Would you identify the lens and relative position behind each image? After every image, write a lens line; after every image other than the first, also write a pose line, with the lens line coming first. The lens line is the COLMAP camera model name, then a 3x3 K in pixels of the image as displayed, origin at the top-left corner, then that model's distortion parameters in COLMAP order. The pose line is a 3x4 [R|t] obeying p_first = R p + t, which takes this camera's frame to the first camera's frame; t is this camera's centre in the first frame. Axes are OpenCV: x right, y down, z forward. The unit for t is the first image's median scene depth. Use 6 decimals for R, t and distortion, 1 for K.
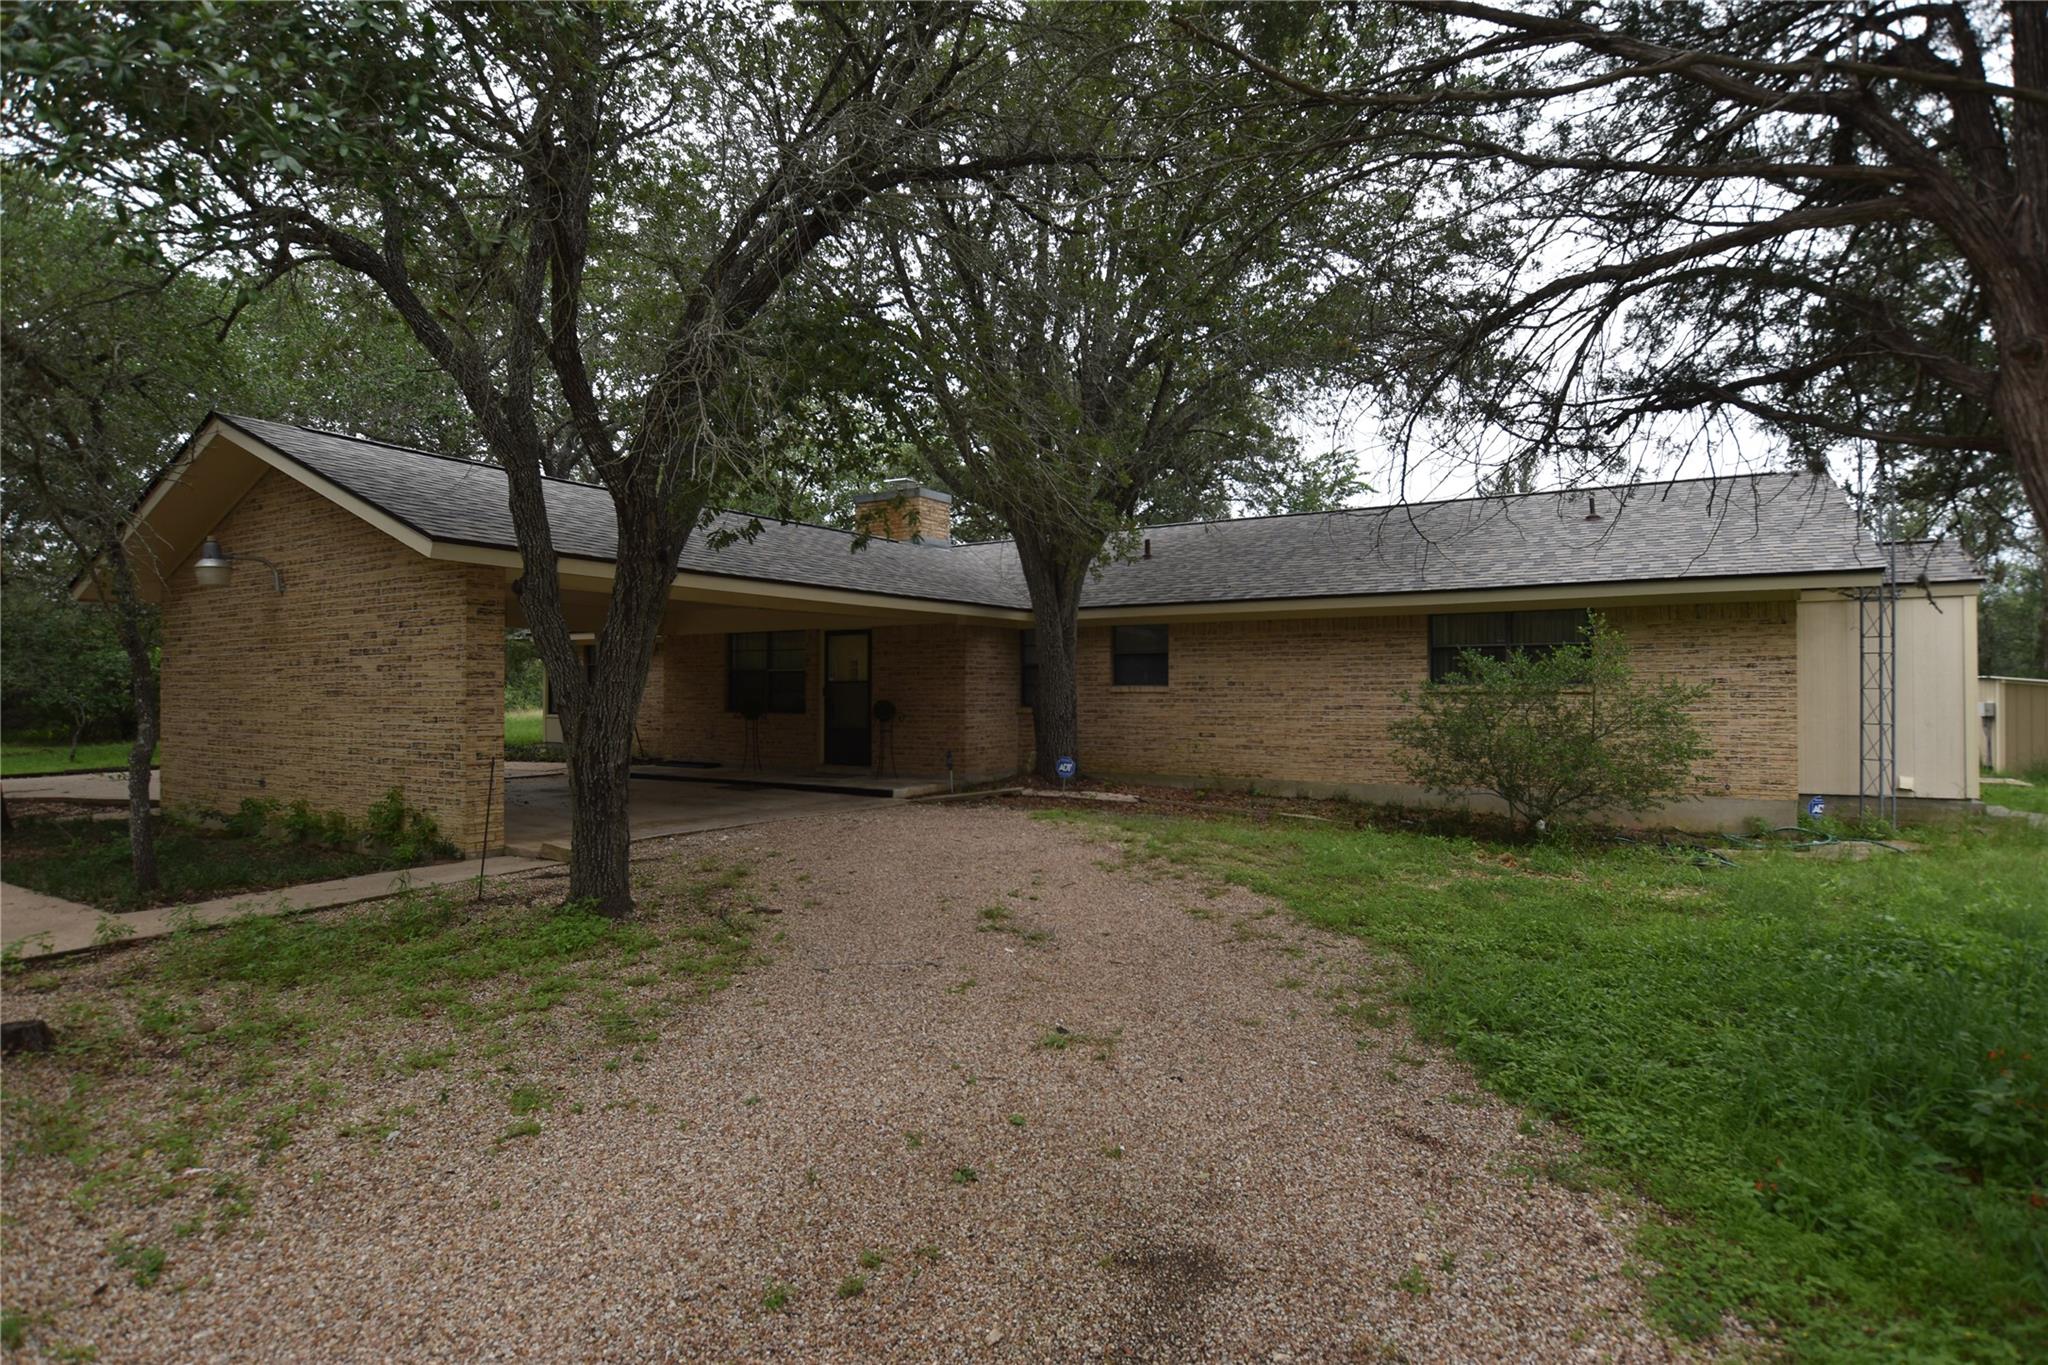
lens RADIAL K [[1076.2, 0, 1028.7], [0, 1076.2, 684.2], [0, 0, 1]] dist [-0.028392, 0.006549]
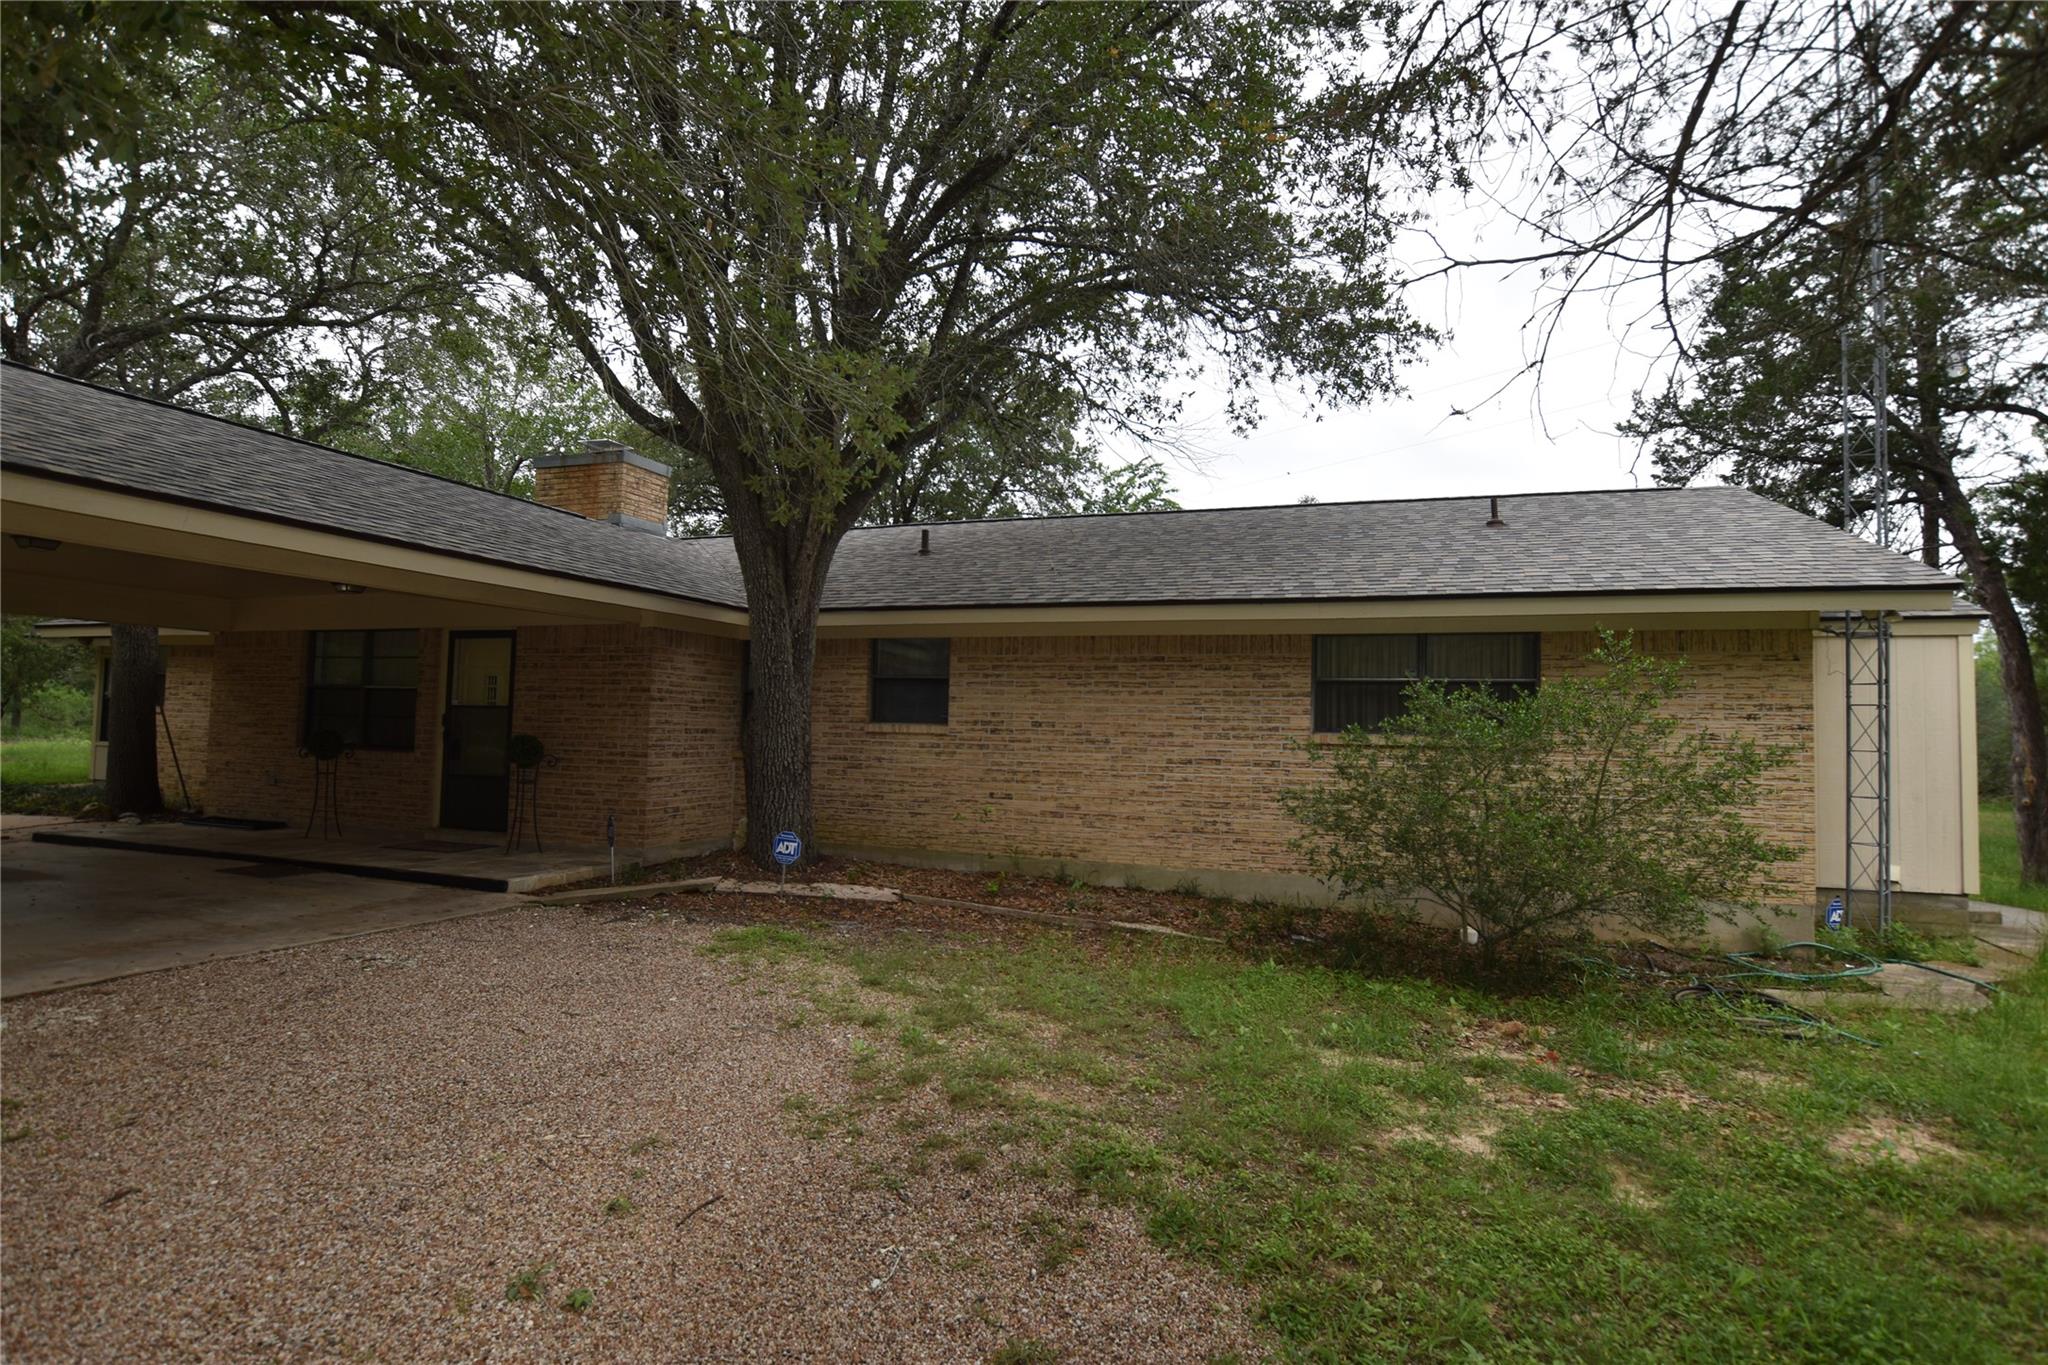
lens RADIAL K [[1076.2, 0, 1028.7], [0, 1076.2, 684.2], [0, 0, 1]] dist [-0.028392, 0.006549]
pose [[0.978252, 0.032396, 0.204875, 0.038672], [-0.025451, 0.999011, -0.036446, -0.000744], [-0.205854, 0.030440, 0.978109, 0.319996]]
